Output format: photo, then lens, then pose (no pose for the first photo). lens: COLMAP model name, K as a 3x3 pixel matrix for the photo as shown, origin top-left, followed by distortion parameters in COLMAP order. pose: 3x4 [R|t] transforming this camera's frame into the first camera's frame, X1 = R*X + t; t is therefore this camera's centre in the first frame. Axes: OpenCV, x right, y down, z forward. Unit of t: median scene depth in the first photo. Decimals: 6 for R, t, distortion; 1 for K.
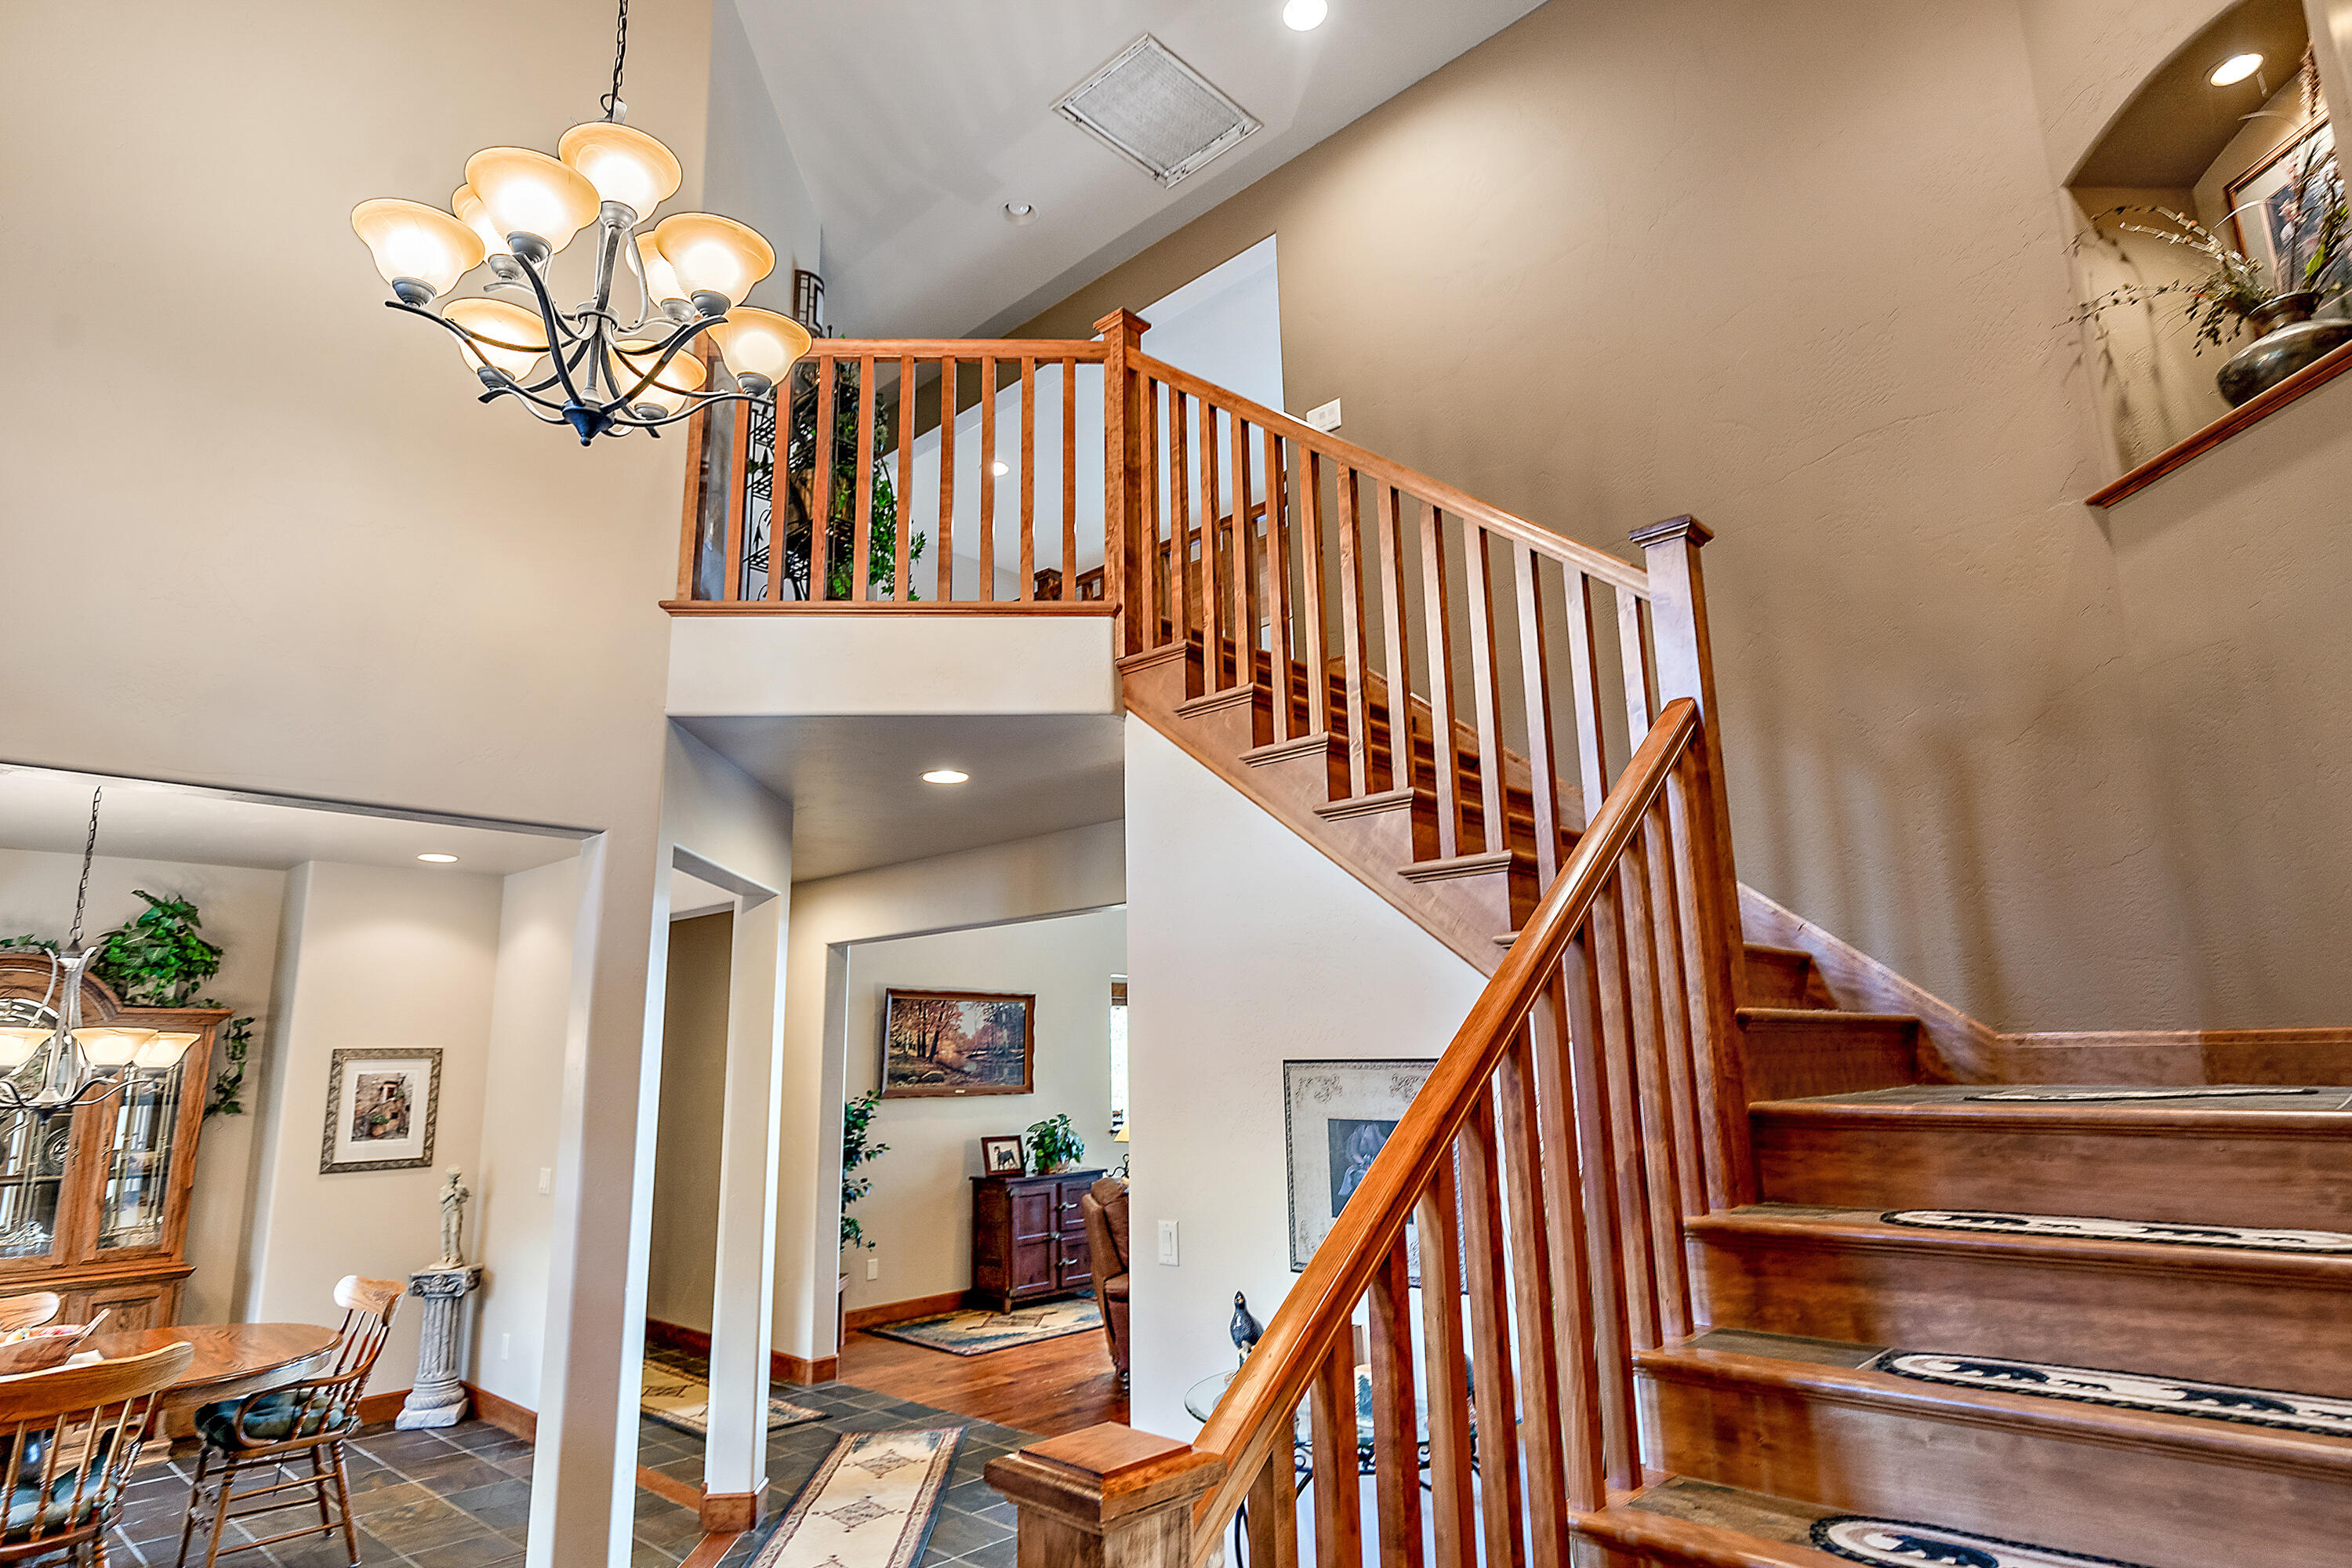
lens RADIAL K [[1302.2, 0, 1173.0], [0, 1302.2, 798.4], [0, 0, 1]] dist [0.002554, 0.001643]
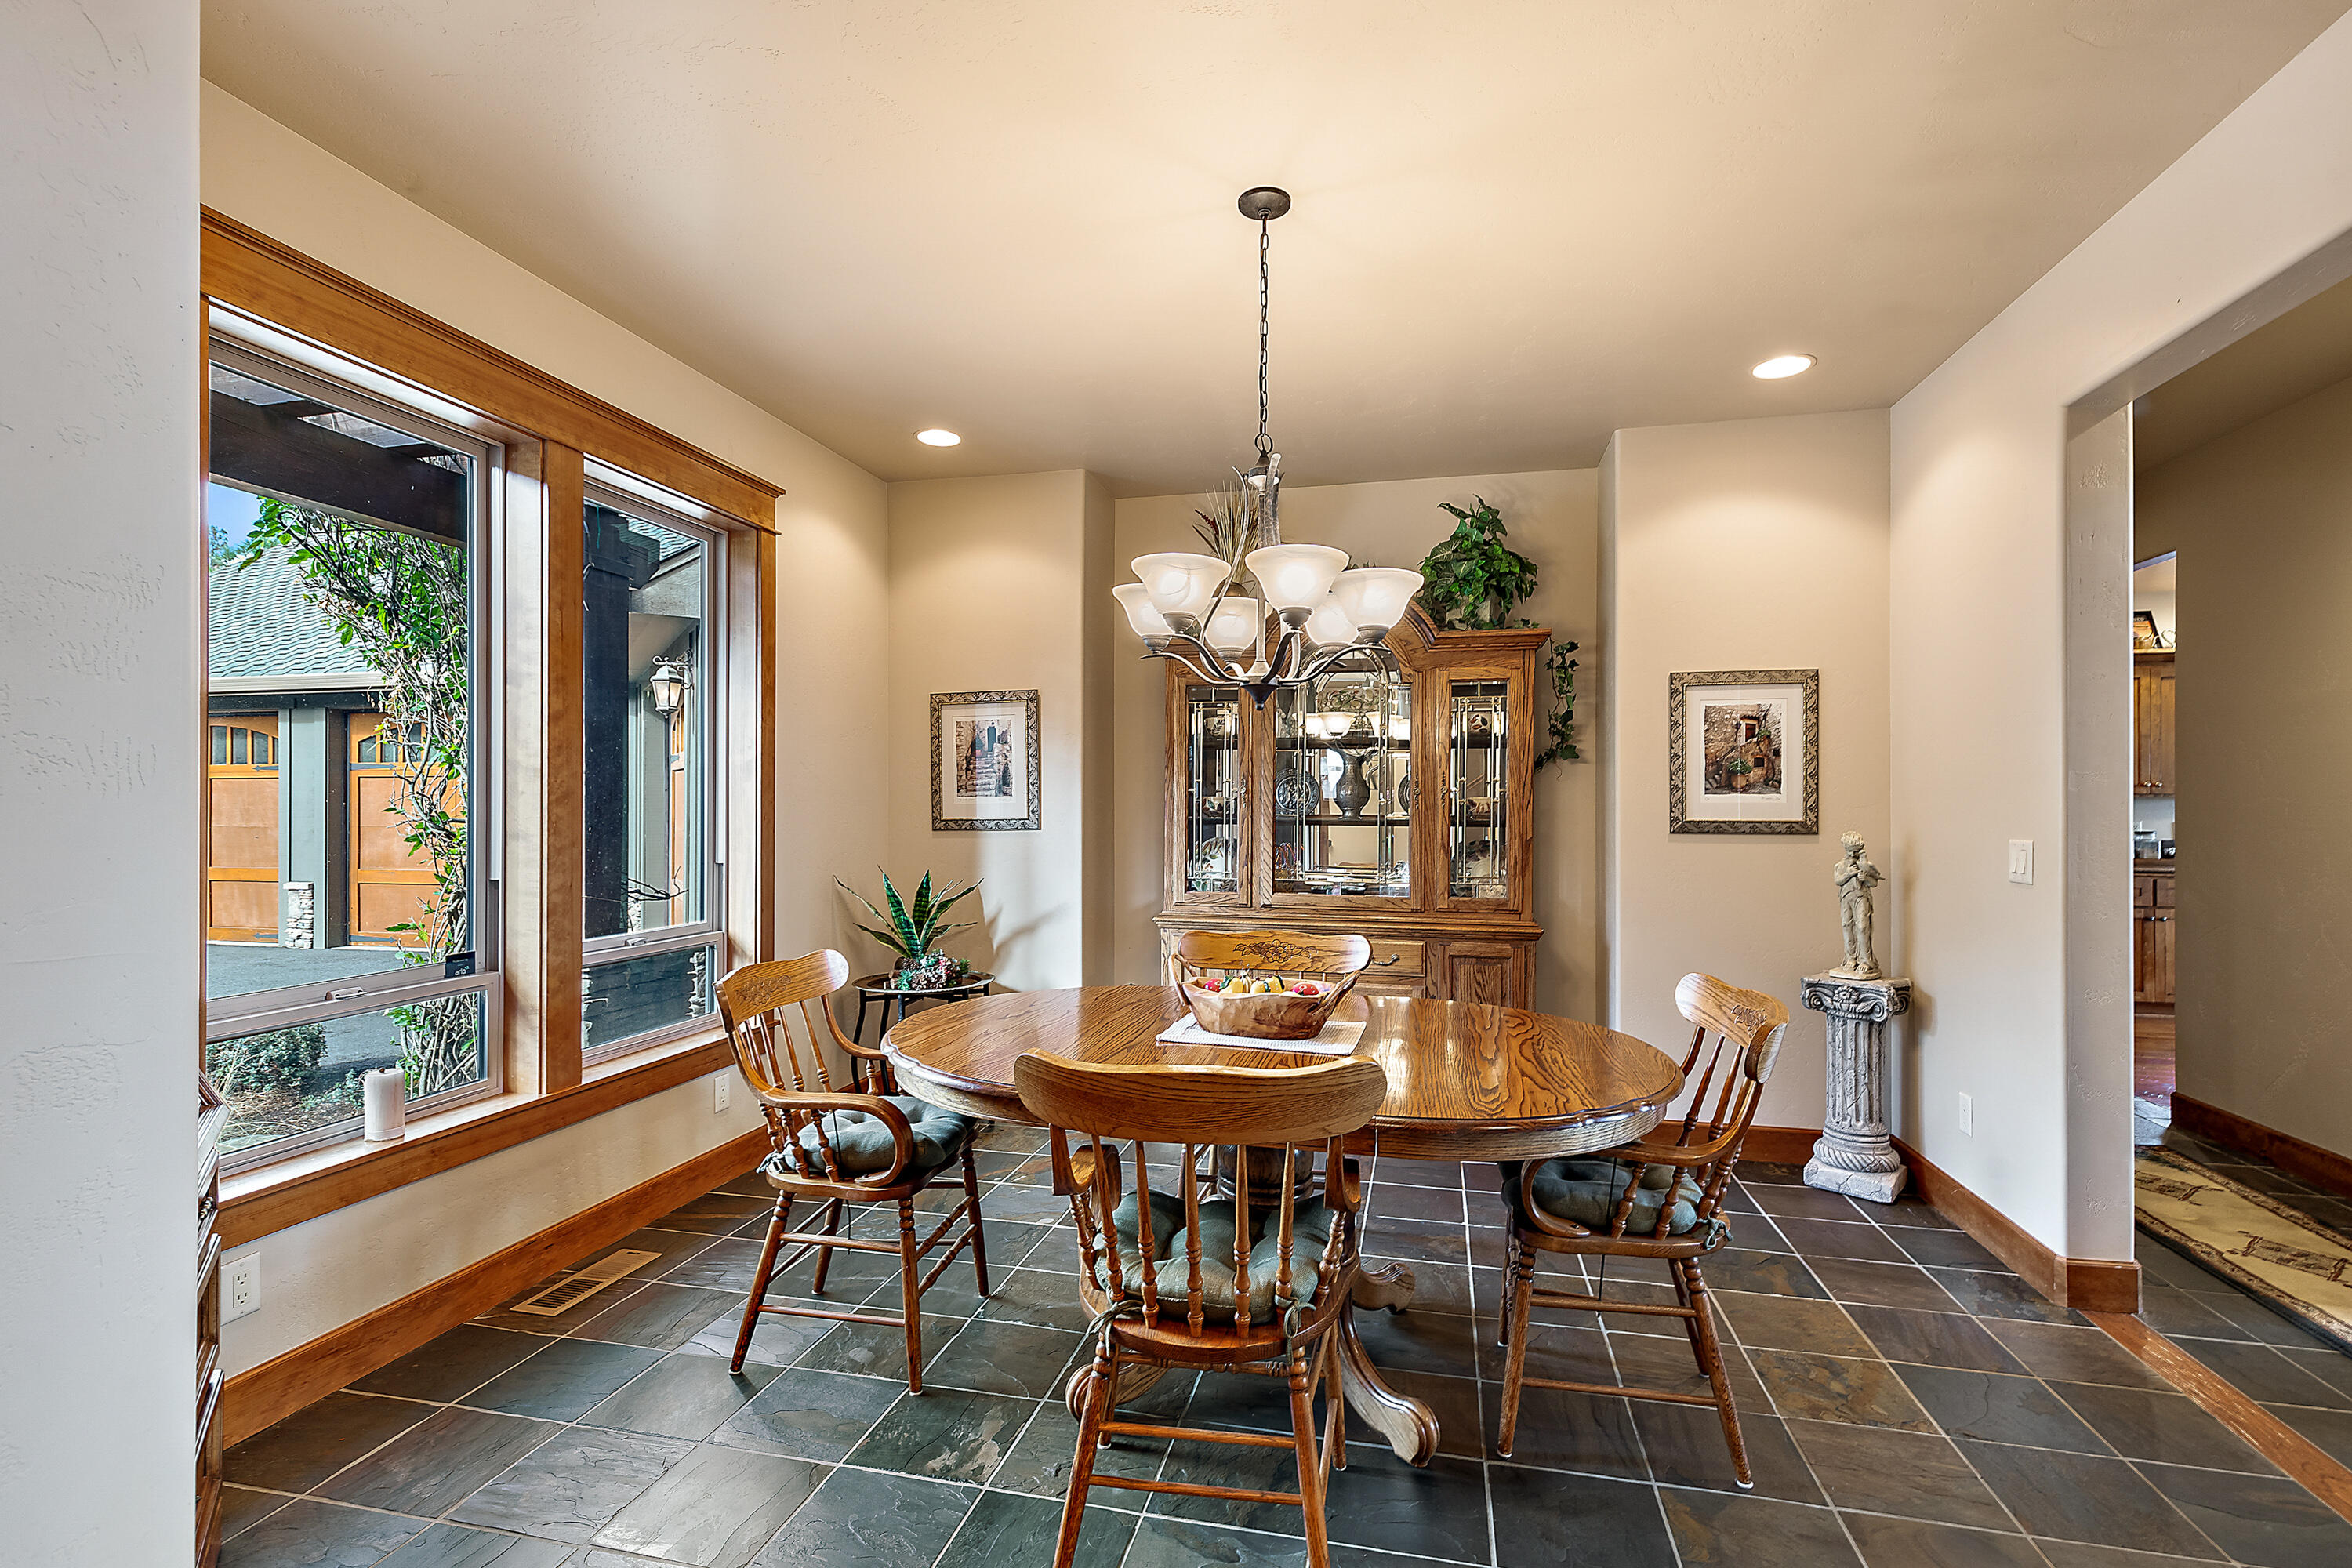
lens RADIAL K [[1076.7, 0, 1175.6], [0, 1076.7, 790.8], [0, 0, 1]] dist [0.012342, -0.005675]
pose [[0.503515, 0.009374, -0.863936, -0.249667], [0.157548, 0.982180, 0.102478, 0.150779], [0.849501, -0.187710, 0.493065, 0.439615]]
